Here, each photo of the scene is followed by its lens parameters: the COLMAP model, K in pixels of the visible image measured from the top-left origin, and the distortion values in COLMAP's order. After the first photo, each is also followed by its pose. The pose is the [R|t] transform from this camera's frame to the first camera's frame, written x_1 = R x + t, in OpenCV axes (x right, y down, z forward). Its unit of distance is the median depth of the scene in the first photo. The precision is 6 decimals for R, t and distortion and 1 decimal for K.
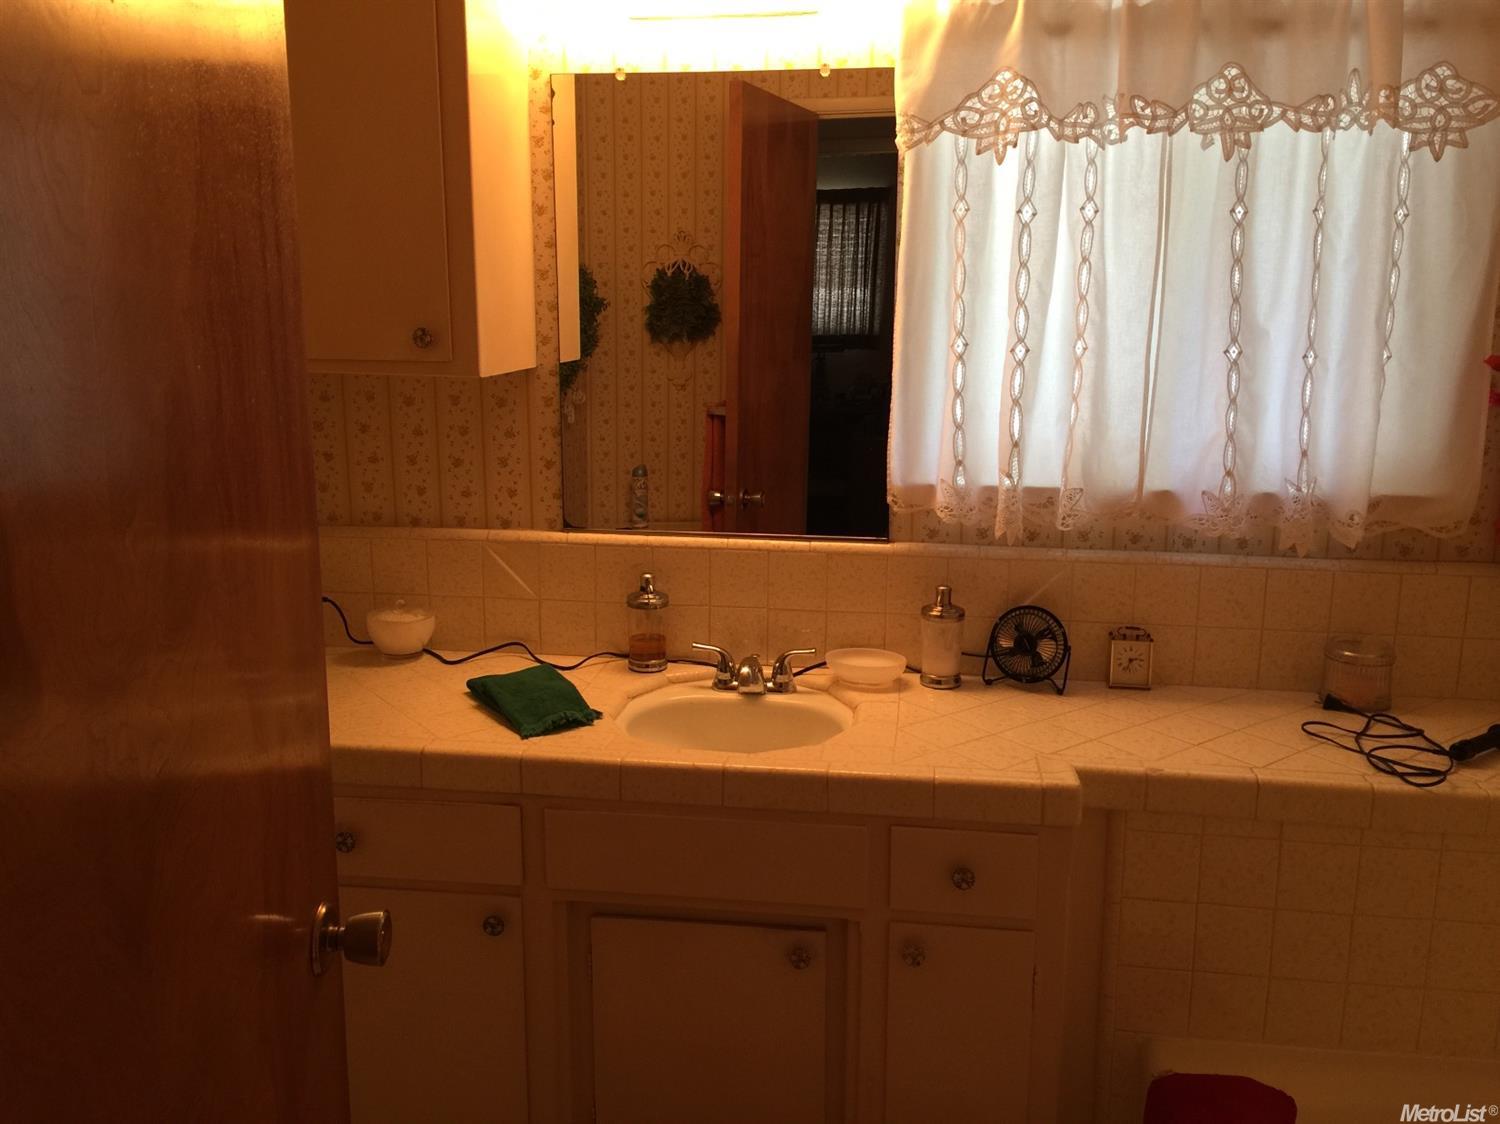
lens RADIAL K [[1280.0, 0, 754.6], [0, 1280.0, 546.0], [0, 0, 1]] dist [0.099082, -0.135306]
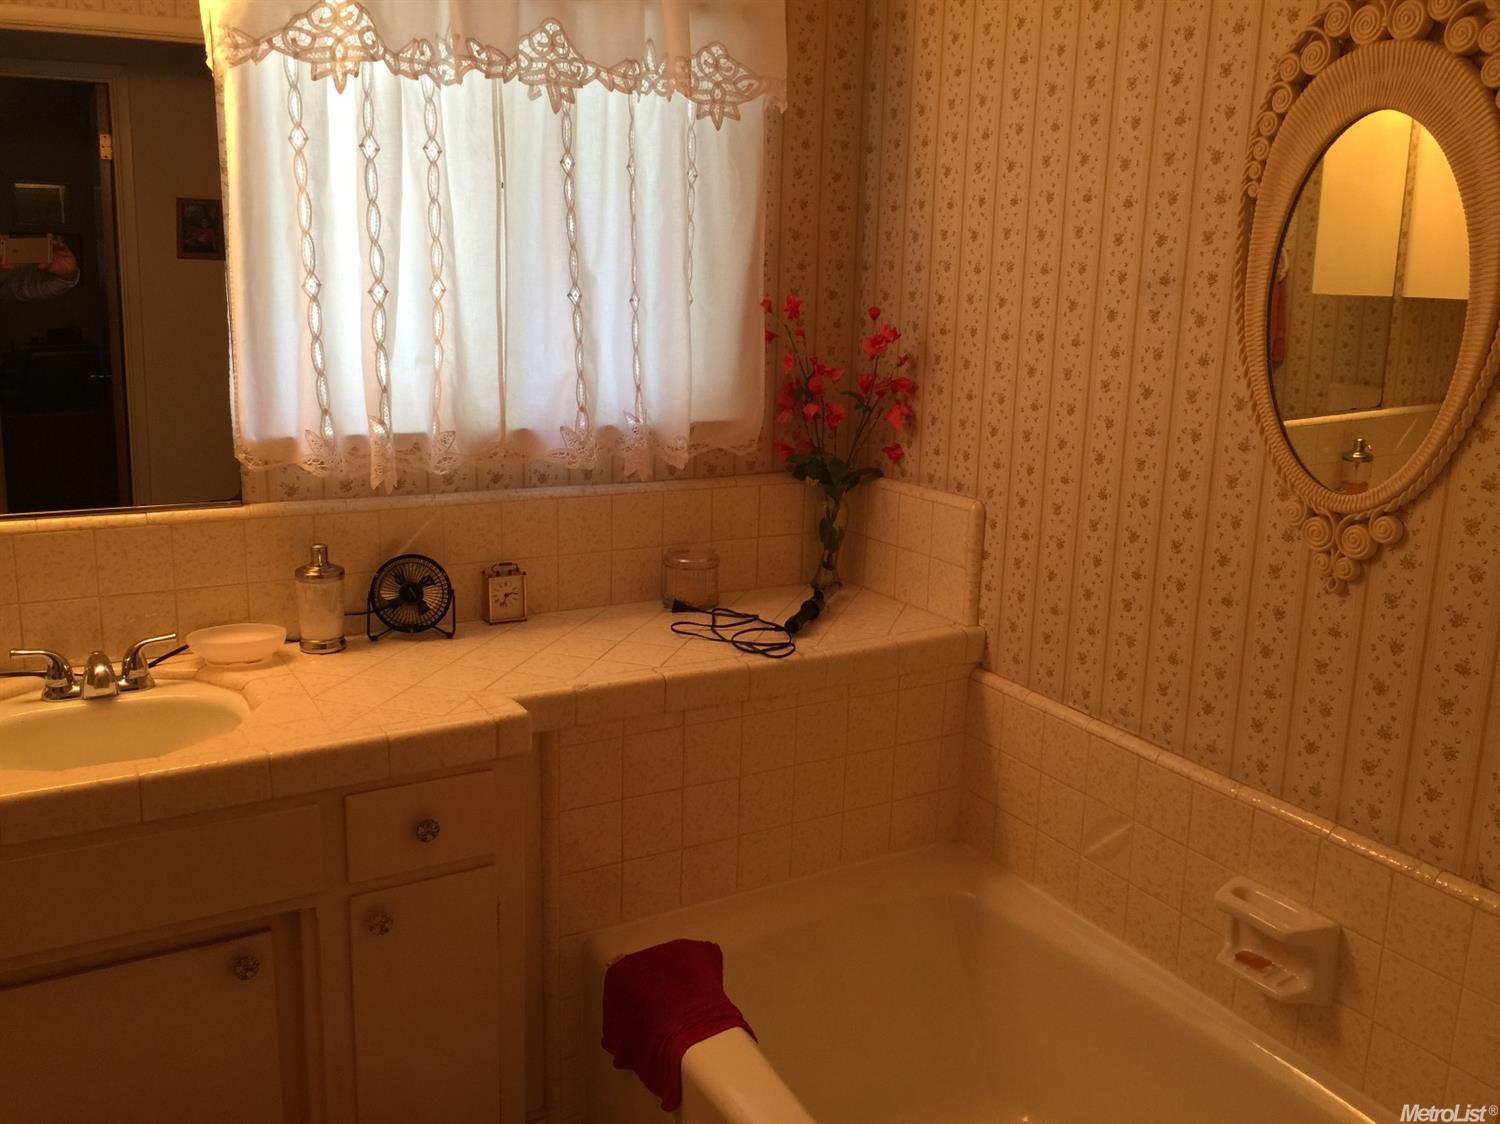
lens RADIAL K [[1280.0, 0, 754.6], [0, 1280.0, 546.0], [0, 0, 1]] dist [0.099082, -0.135306]
pose [[0.797789, -0.114944, 0.591879, -0.167063], [0.099684, 0.993296, 0.058536, 0.009382], [-0.594639, 0.012302, 0.803899, 0.054494]]
